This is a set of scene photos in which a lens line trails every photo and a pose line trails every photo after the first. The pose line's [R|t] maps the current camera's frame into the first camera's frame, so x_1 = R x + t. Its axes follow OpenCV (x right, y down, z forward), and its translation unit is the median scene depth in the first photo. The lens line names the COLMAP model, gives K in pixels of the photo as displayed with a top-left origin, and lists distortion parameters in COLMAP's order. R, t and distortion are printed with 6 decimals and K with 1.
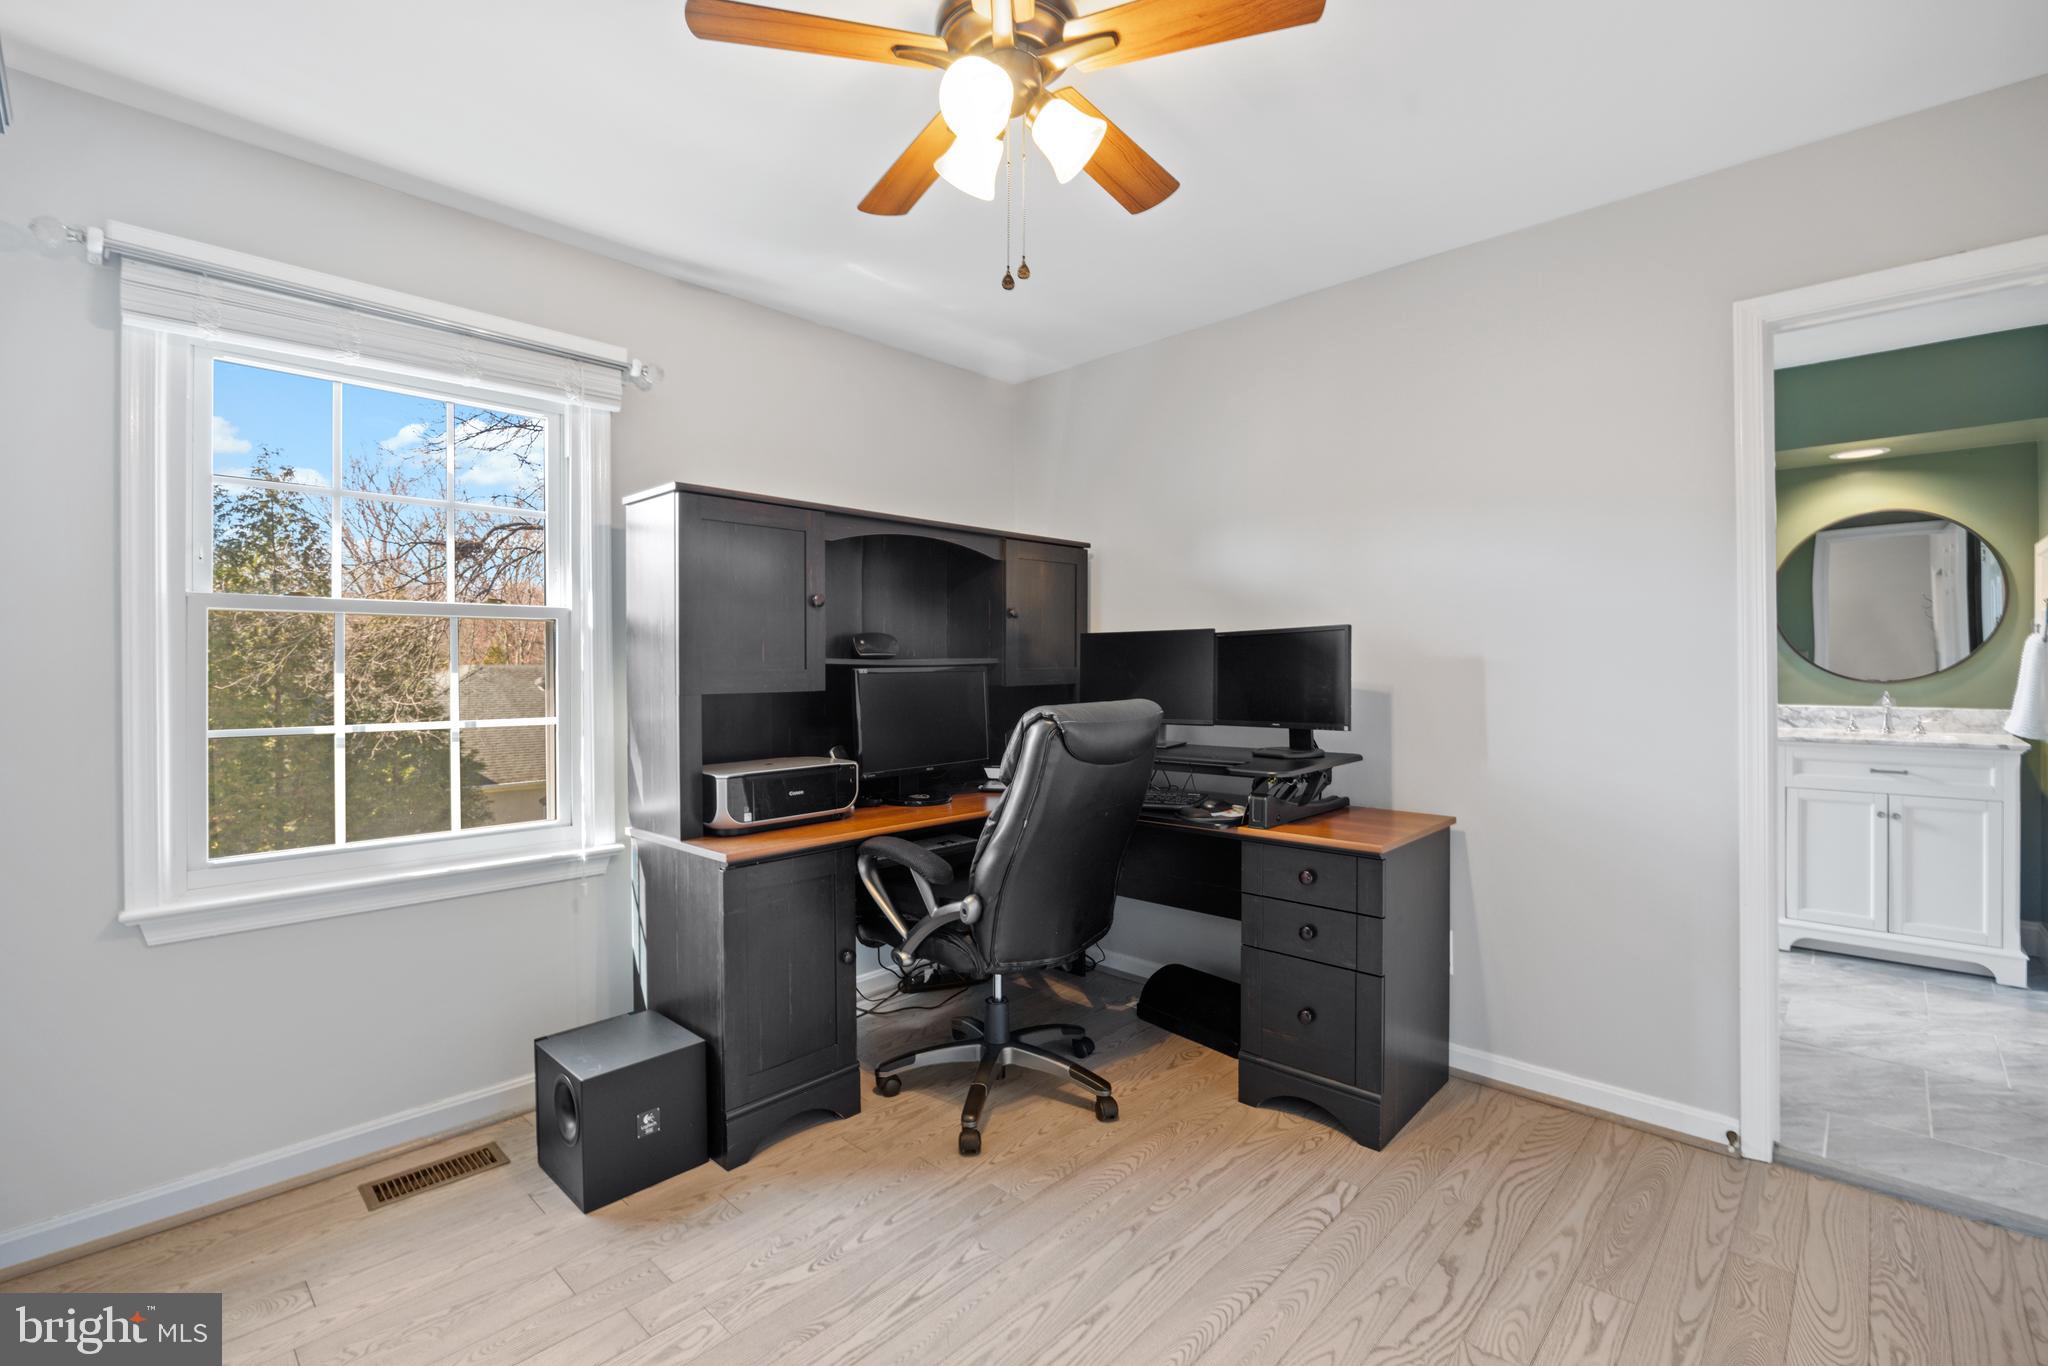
lens RADIAL K [[935.8, 0, 1023.1], [0, 935.8, 647.4], [0, 0, 1]] dist [-0.002650, 0.000107]
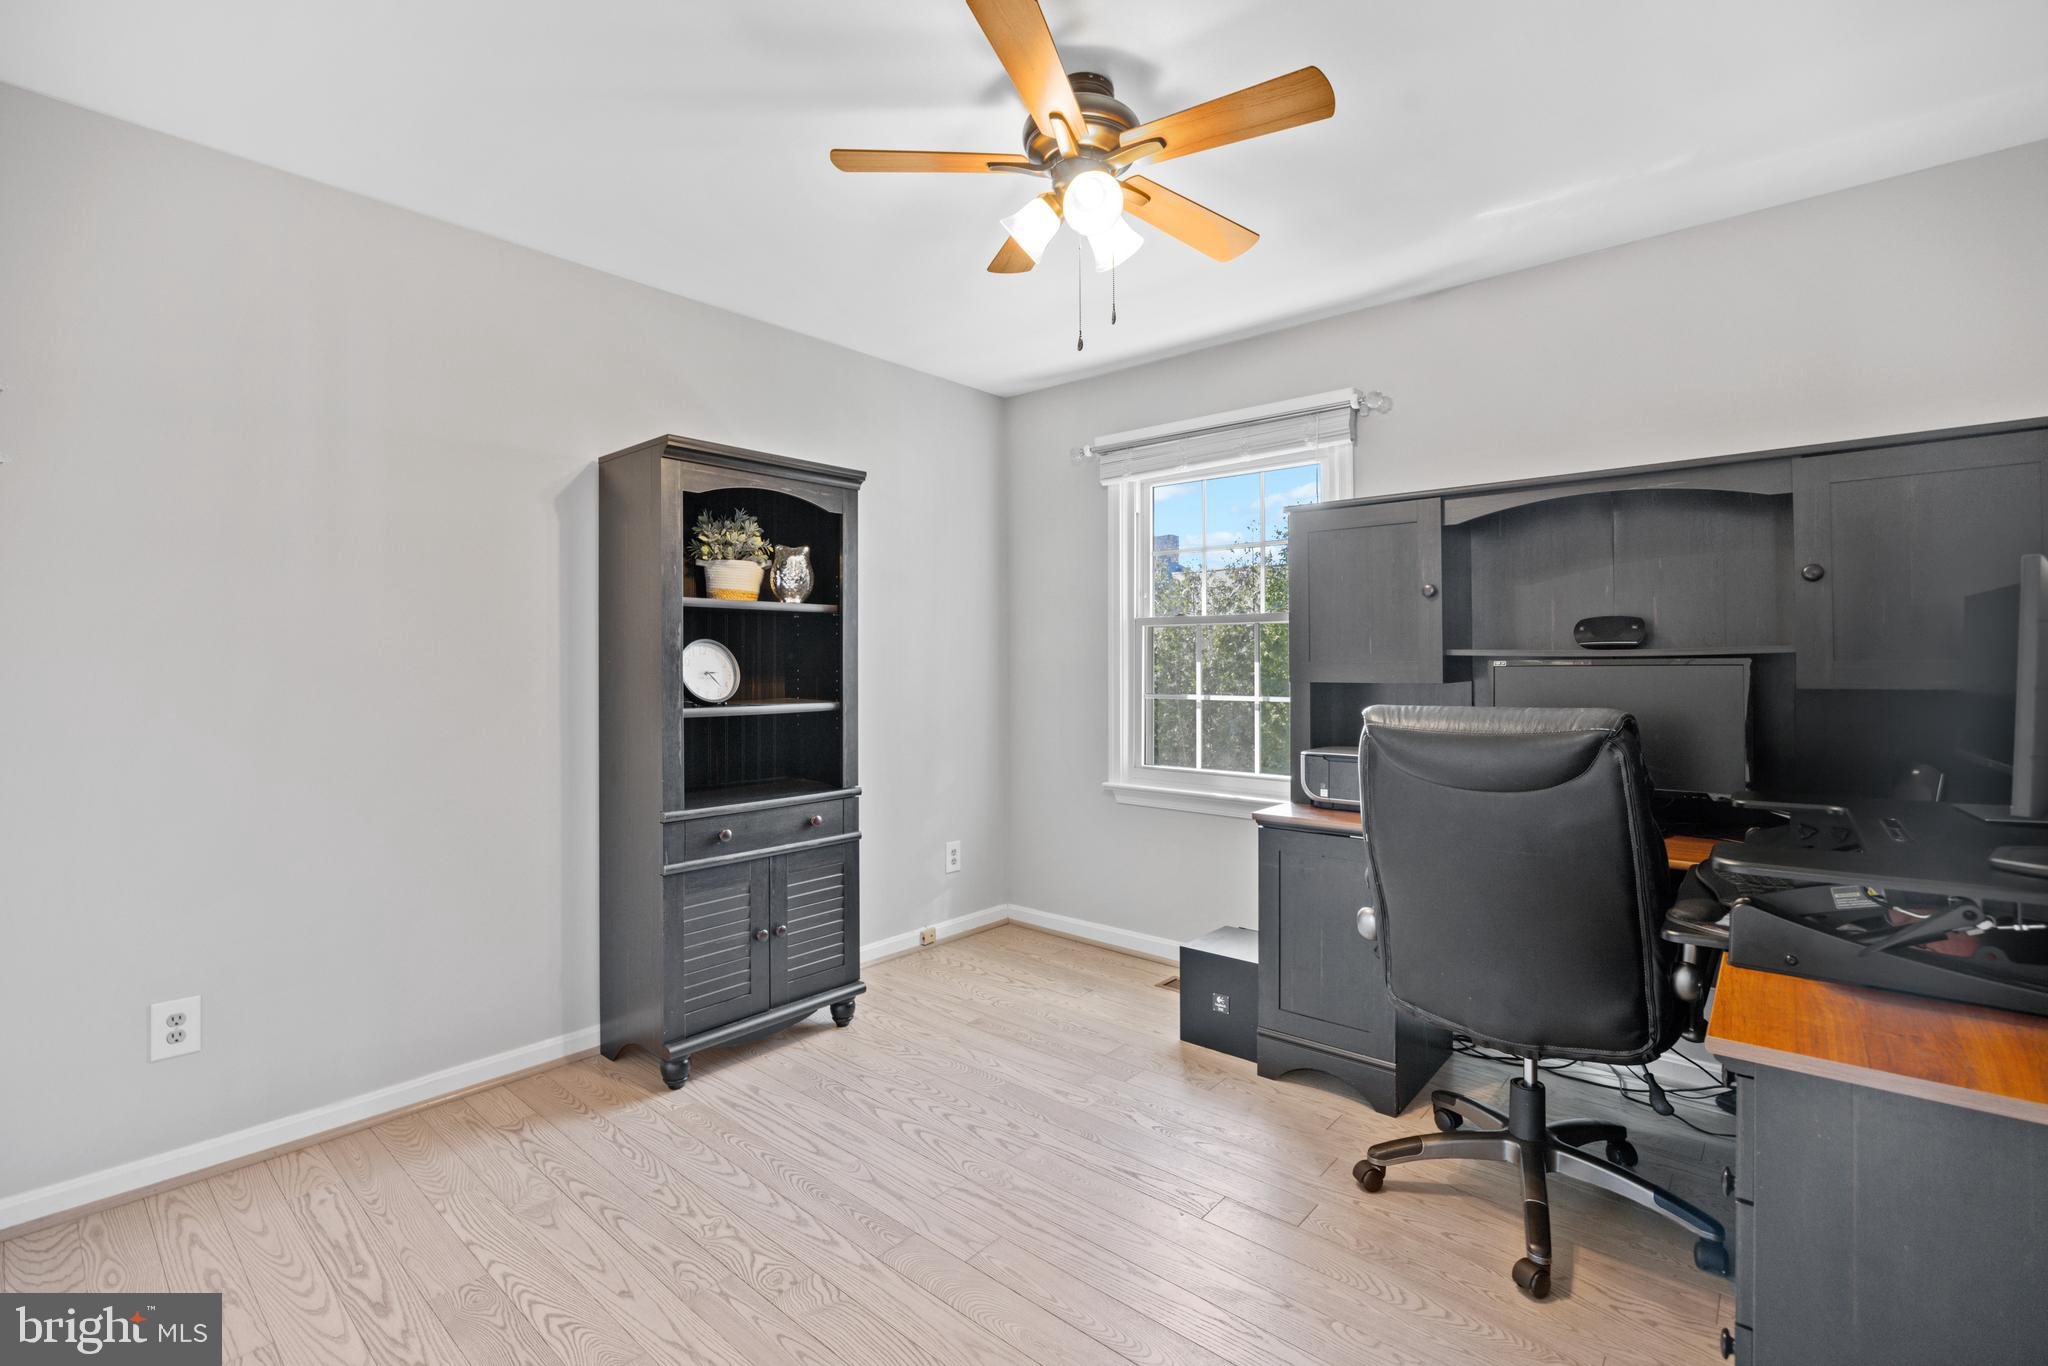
lens RADIAL K [[981.8, 0, 1026.0], [0, 981.8, 630.9], [0, 0, 1]] dist [-0.006309, -0.000331]
pose [[0.005101, -0.027605, -0.999606, 0.994376], [0.018044, 0.999459, -0.027509, 0.015300], [0.999824, -0.017896, 0.005597, 0.723390]]
